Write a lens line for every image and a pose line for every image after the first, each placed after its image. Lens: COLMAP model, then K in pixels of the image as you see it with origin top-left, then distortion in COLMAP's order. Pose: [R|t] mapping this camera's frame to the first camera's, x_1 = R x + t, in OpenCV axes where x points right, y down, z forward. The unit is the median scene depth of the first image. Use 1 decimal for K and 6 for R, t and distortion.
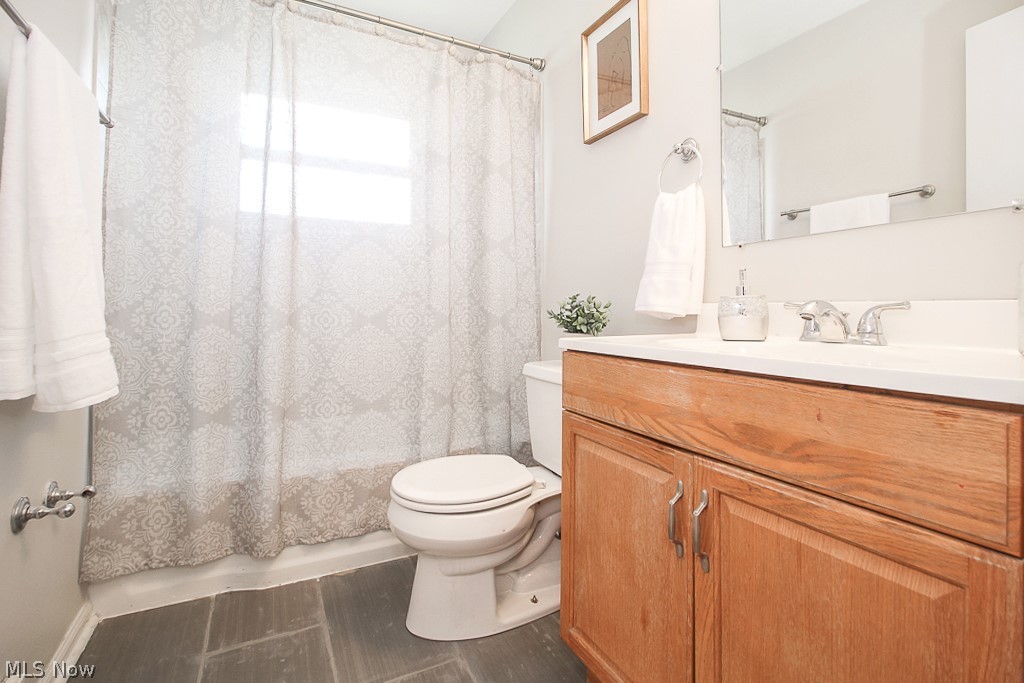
lens RADIAL K [[487.2, 0, 507.4], [0, 487.2, 305.3], [0, 0, 1]] dist [0.000215, -0.000795]
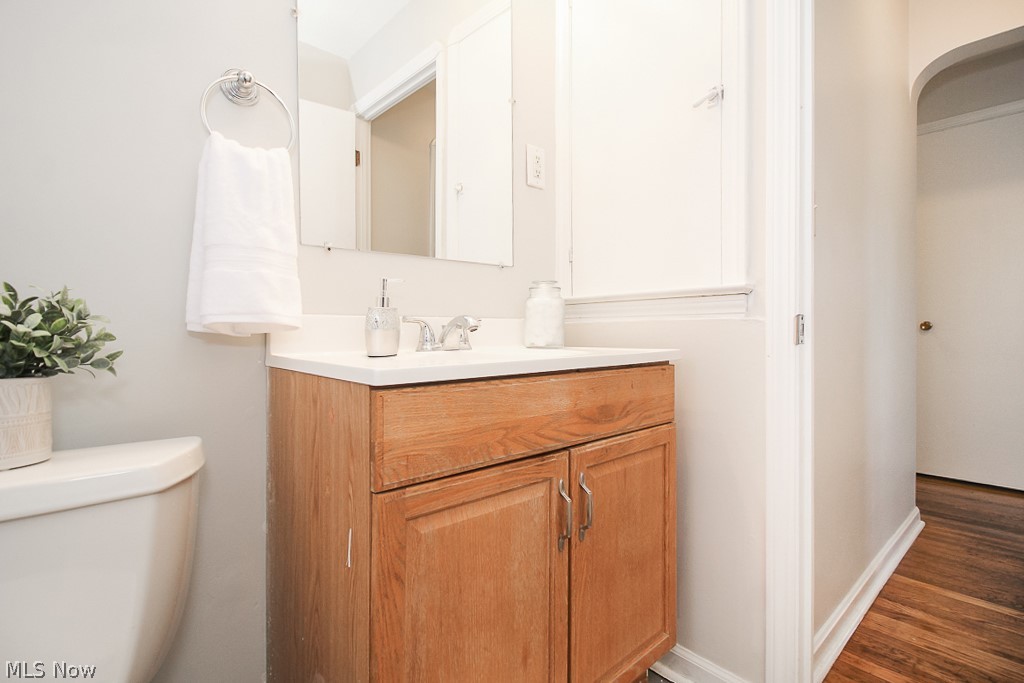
lens RADIAL K [[474.9, 0, 523.9], [0, 474.9, 332.4], [0, 0, 1]] dist [0.000139, -0.000460]
pose [[-0.255721, -0.007202, 0.966724, -0.608491], [-0.007452, 0.999957, 0.005479, 0.029300], [-0.966722, -0.005803, -0.255763, 1.294662]]
